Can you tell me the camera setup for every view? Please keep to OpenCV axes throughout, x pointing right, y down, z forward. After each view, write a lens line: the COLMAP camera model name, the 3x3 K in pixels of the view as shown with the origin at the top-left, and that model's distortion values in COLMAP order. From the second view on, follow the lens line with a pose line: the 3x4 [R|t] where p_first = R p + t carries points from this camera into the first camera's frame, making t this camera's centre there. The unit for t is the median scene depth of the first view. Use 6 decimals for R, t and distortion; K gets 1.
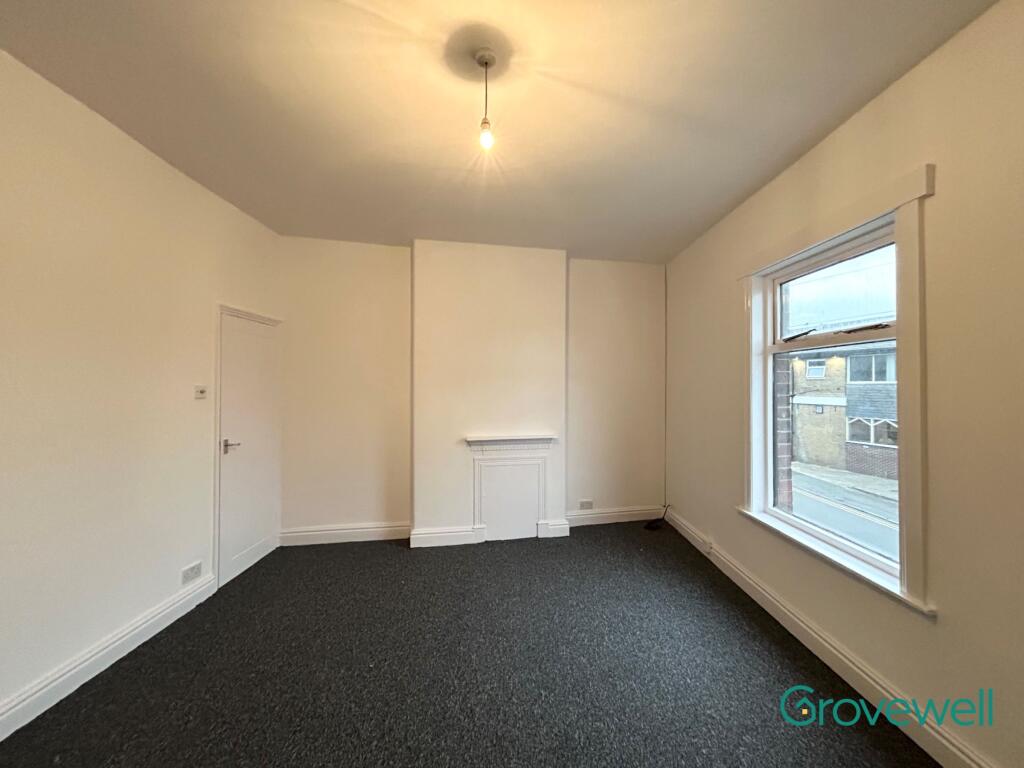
lens RADIAL K [[418.6, 0, 512.0], [0, 418.6, 384.0], [0, 0, 1]] dist [-0.000582, 0.000096]
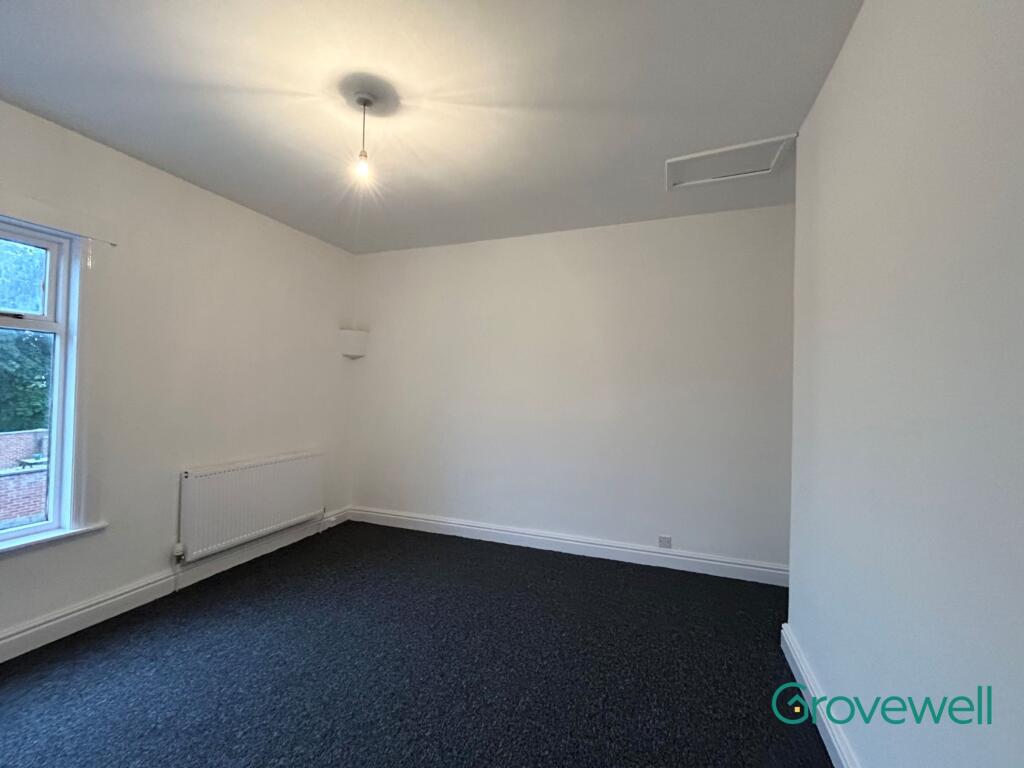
lens RADIAL K [[418.6, 0, 512.0], [0, 418.6, 384.0], [0, 0, 1]] dist [-0.000582, 0.000096]
pose [[-0.940959, -0.021677, 0.337826, -0.845613], [-0.026560, 0.999599, -0.009840, 0.018844], [-0.337477, -0.018232, -0.941157, 1.905202]]
